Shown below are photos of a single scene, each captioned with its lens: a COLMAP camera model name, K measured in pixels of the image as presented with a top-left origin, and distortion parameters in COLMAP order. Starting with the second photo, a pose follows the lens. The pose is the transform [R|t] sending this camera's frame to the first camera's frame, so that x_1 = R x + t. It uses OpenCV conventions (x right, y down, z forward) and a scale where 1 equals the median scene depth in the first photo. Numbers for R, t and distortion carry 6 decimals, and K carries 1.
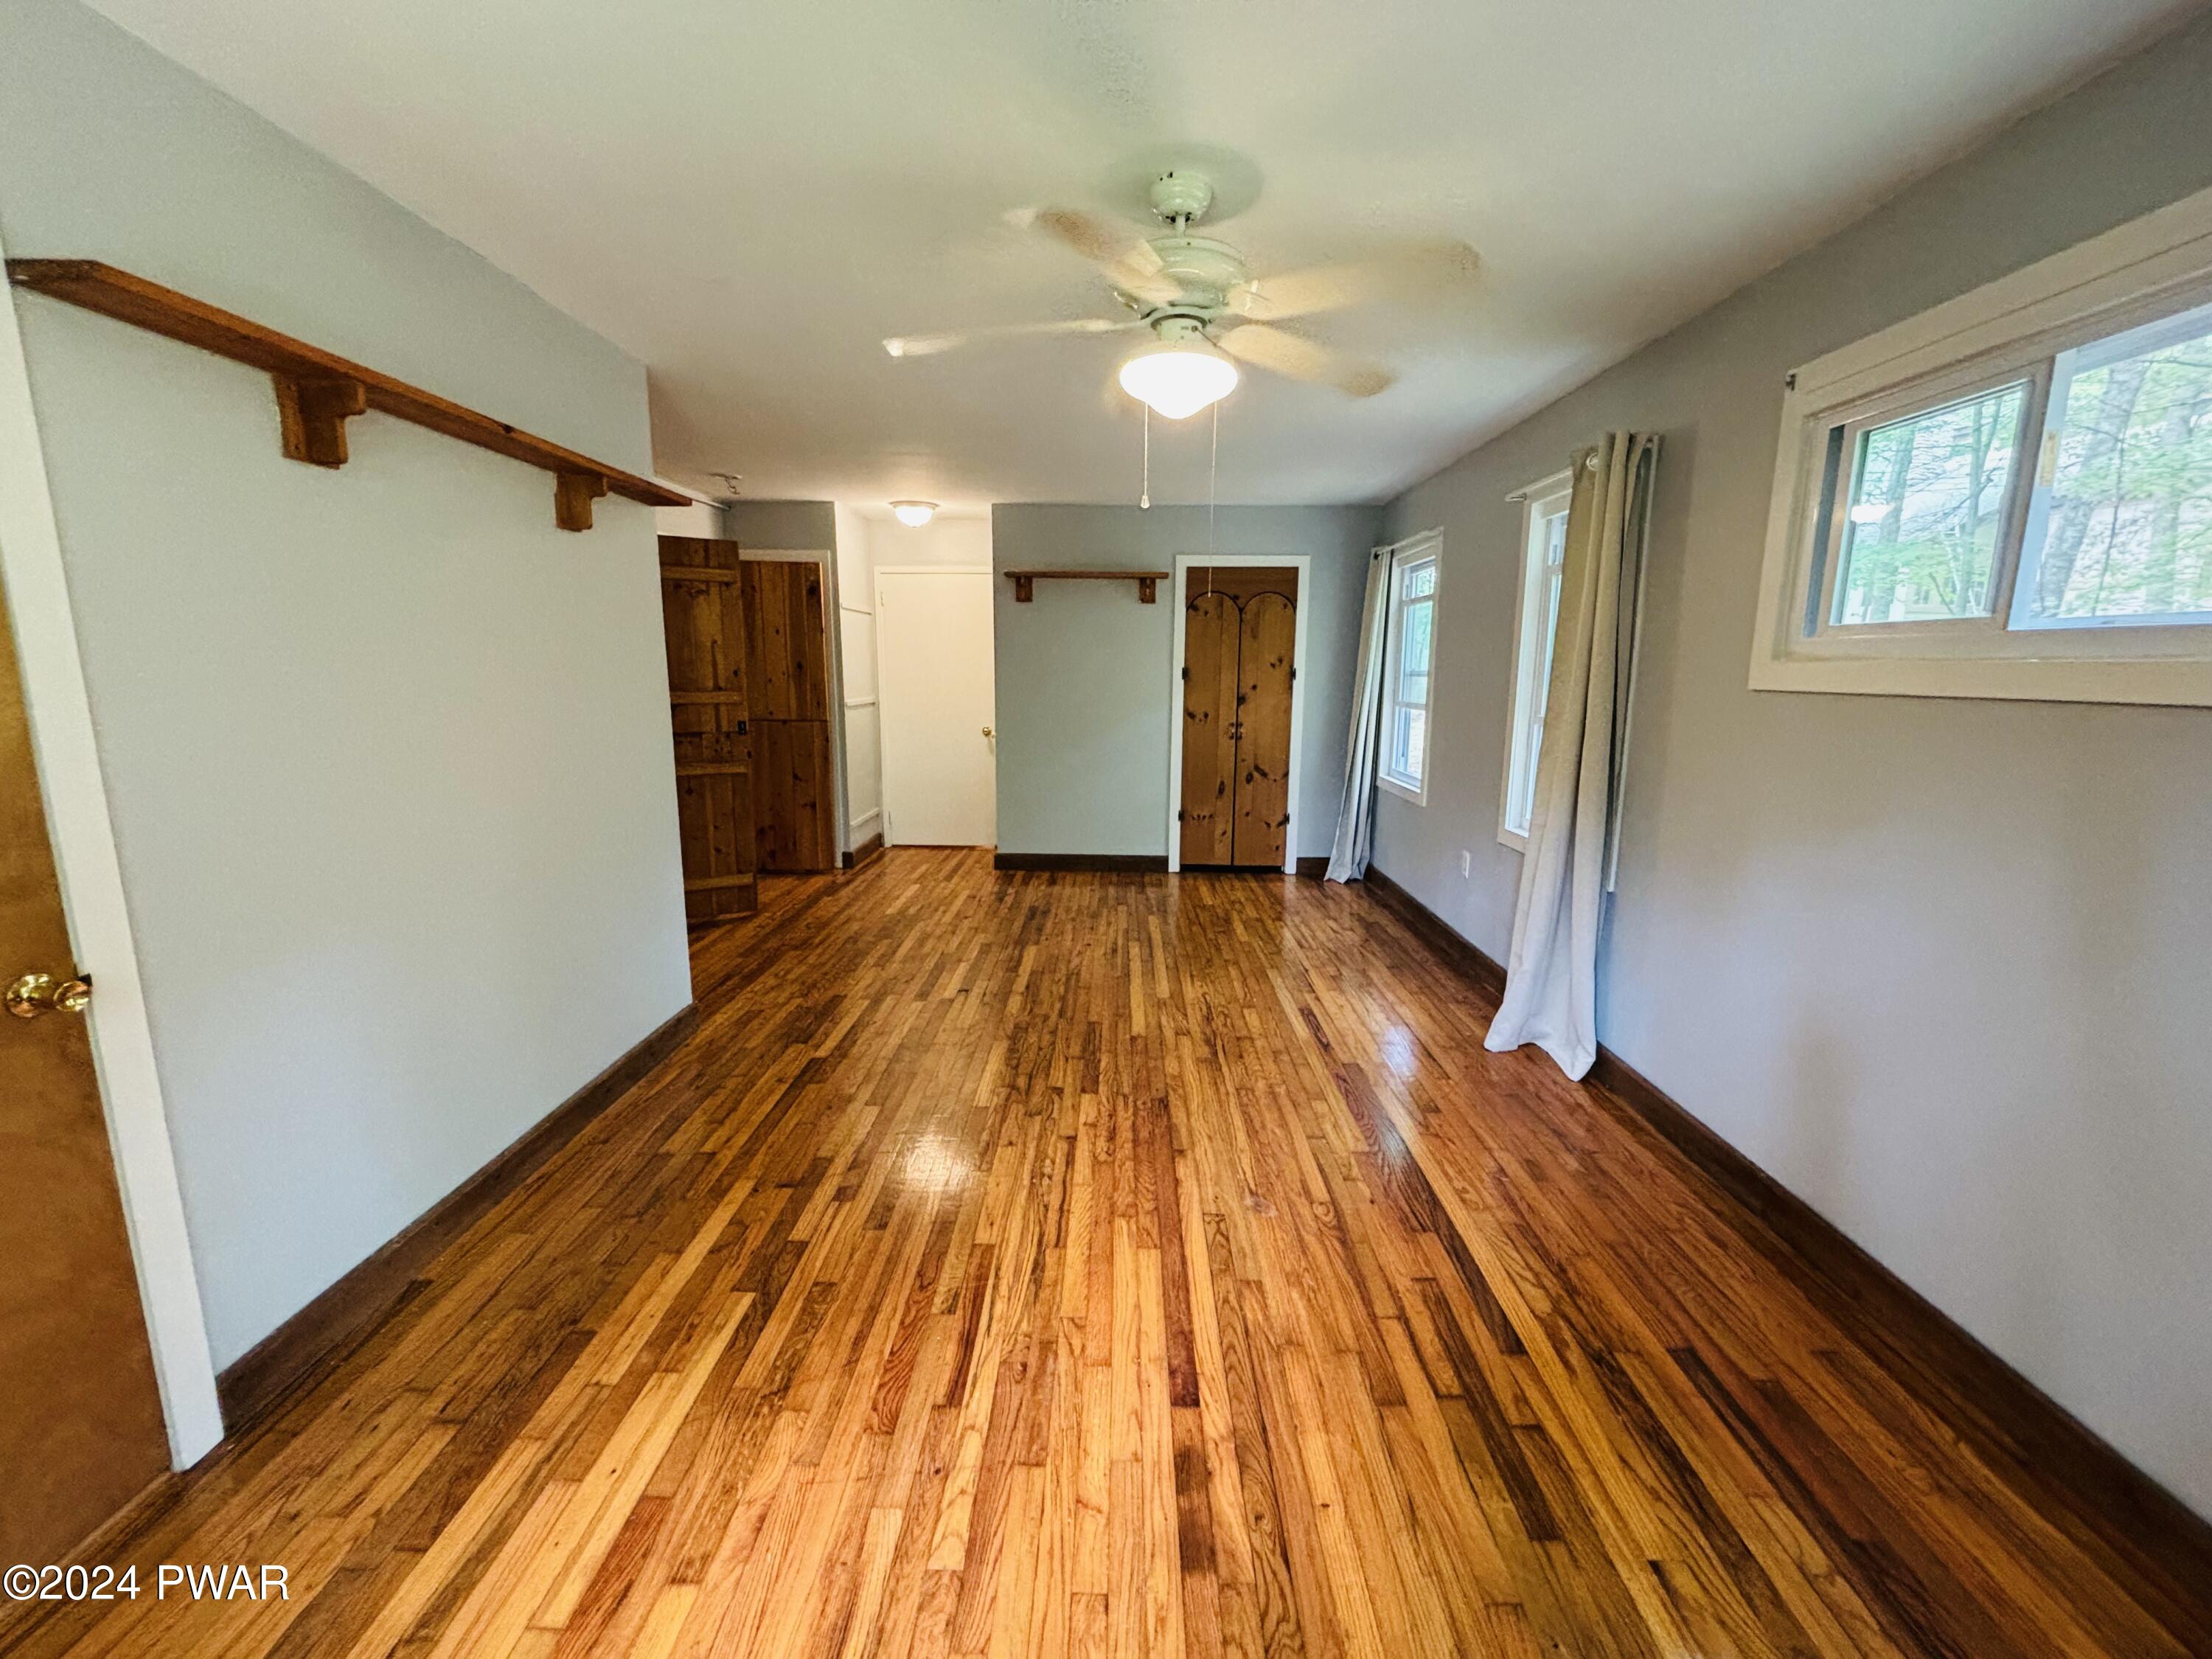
lens RADIAL K [[890.6, 0, 1100.7], [0, 890.6, 821.9], [0, 0, 1]] dist [0.017676, -0.000358]
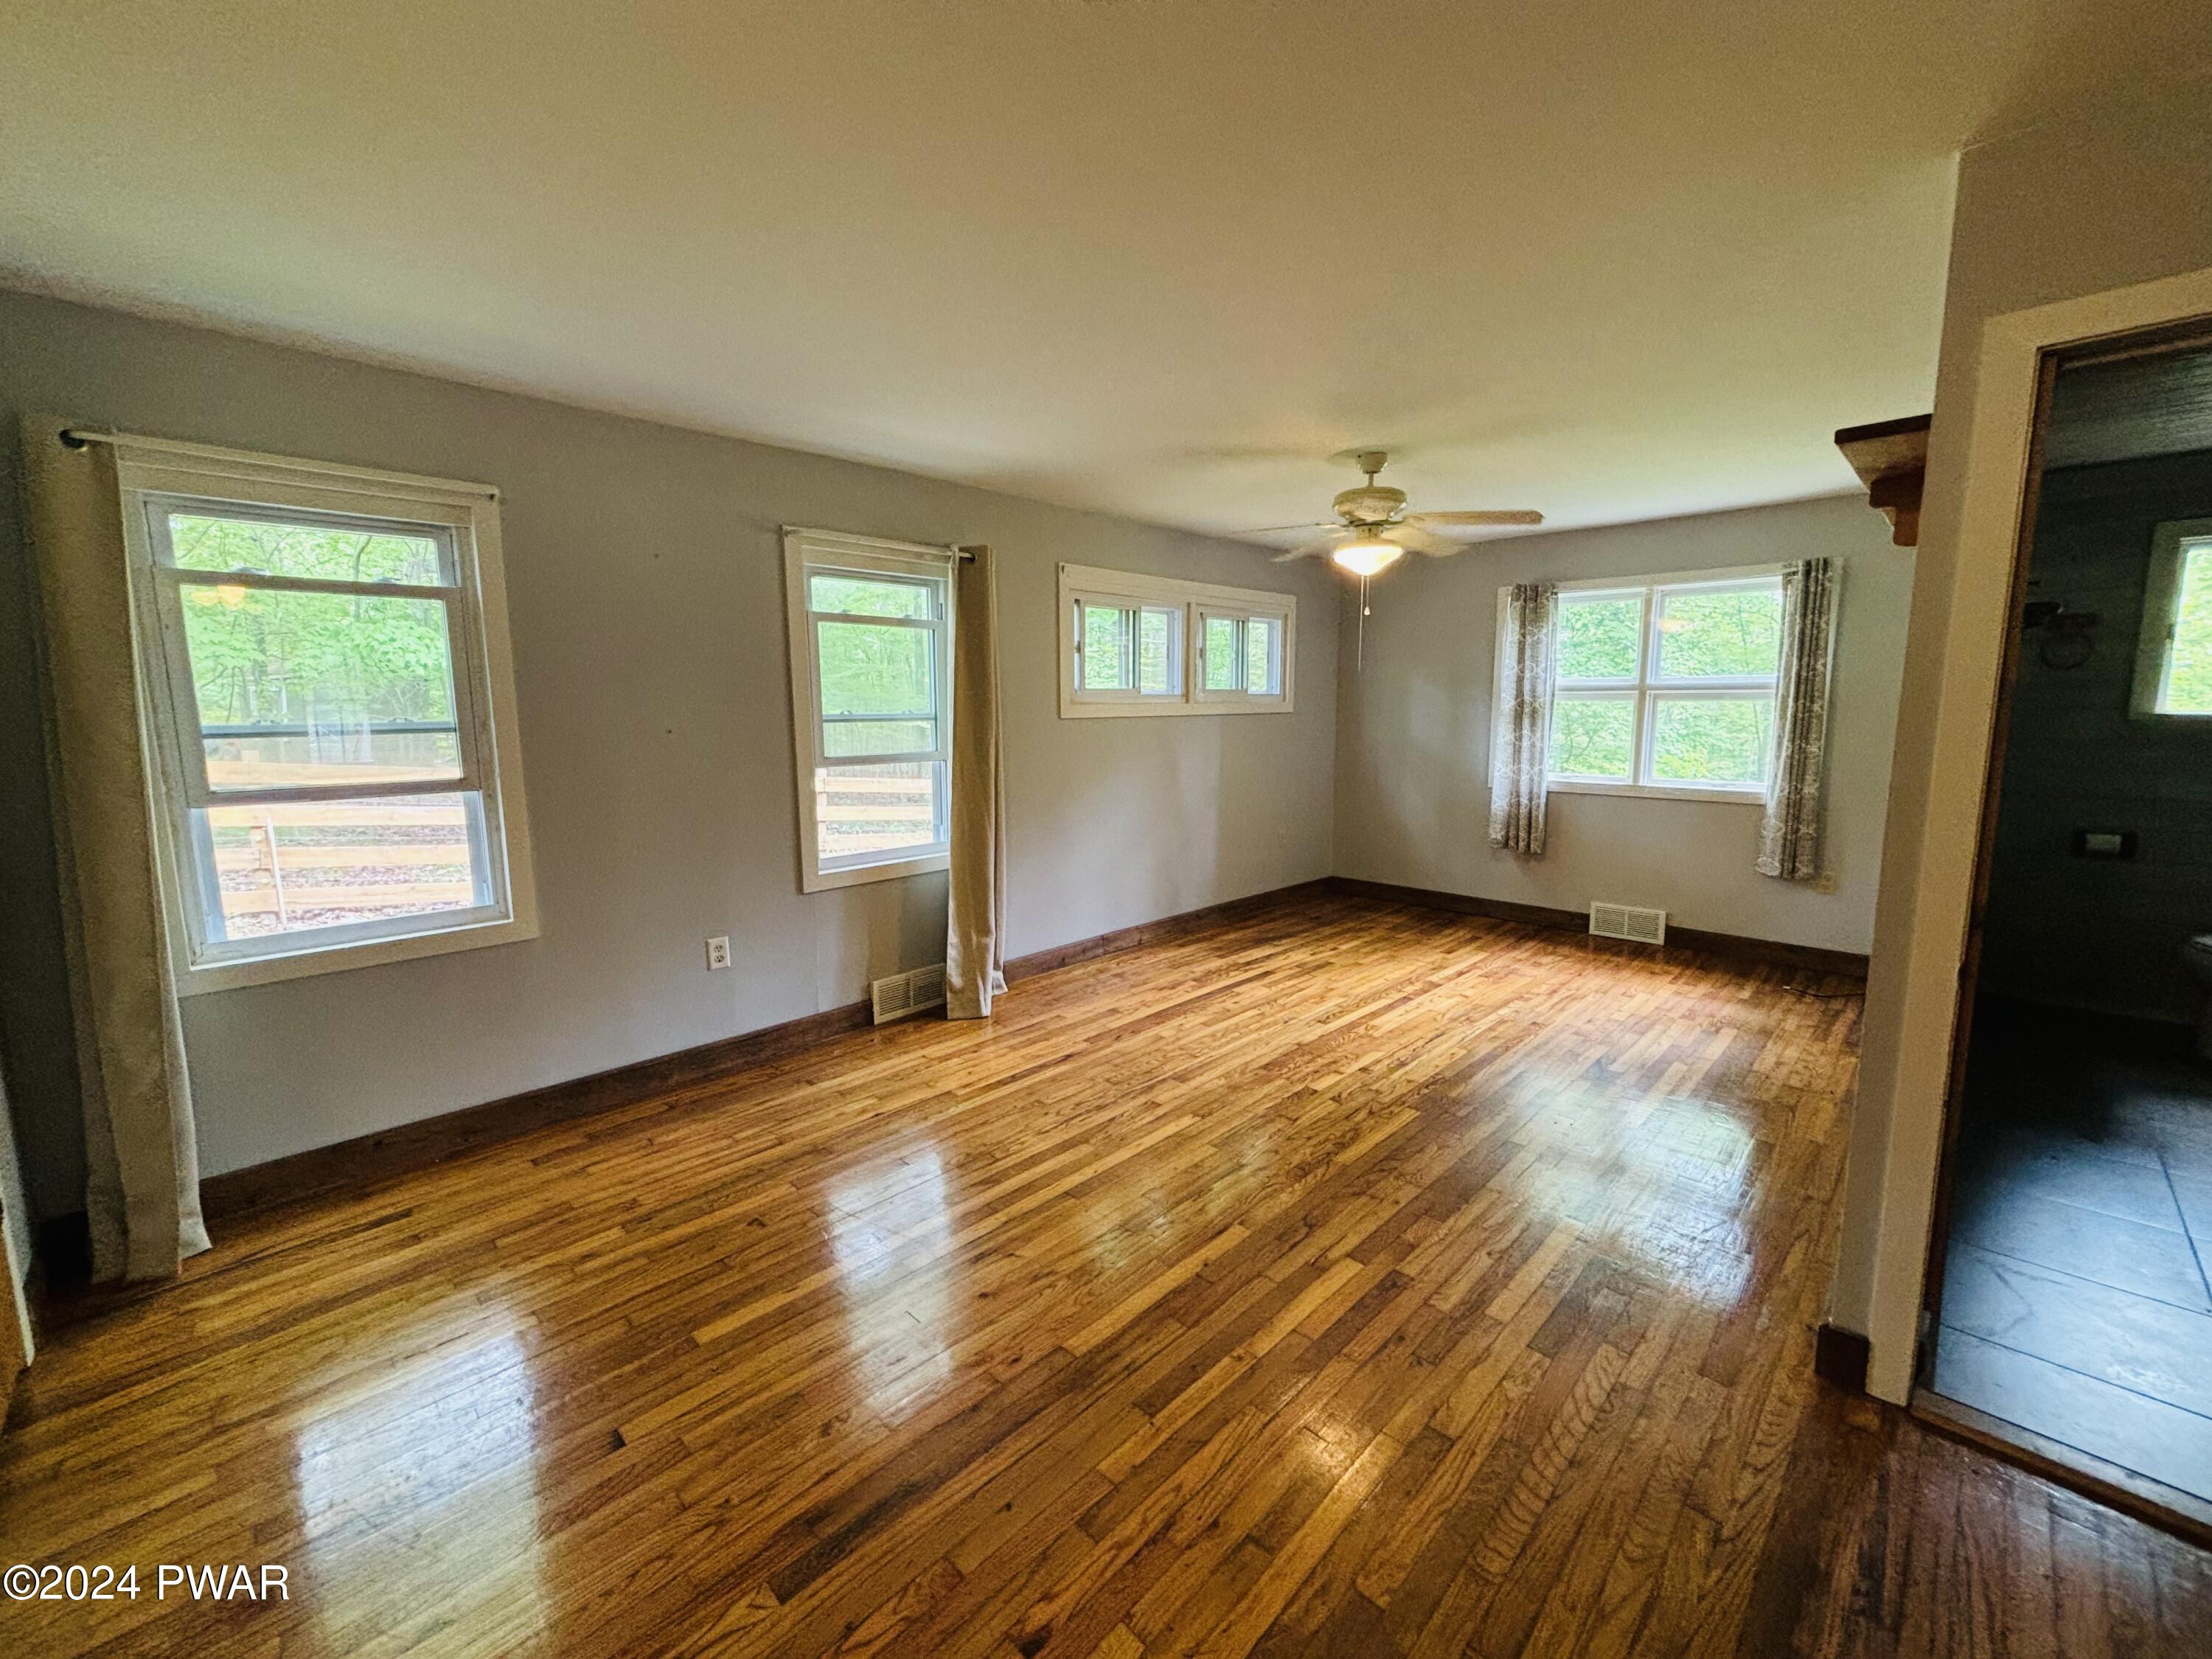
lens RADIAL K [[890.6, 0, 1100.7], [0, 890.6, 821.9], [0, 0, 1]] dist [0.017676, -0.000358]
pose [[-0.723705, -0.097803, 0.683144, -0.564845], [0.120823, 0.956661, 0.264957, -0.353402], [-0.679450, 0.274290, -0.680524, 1.892007]]
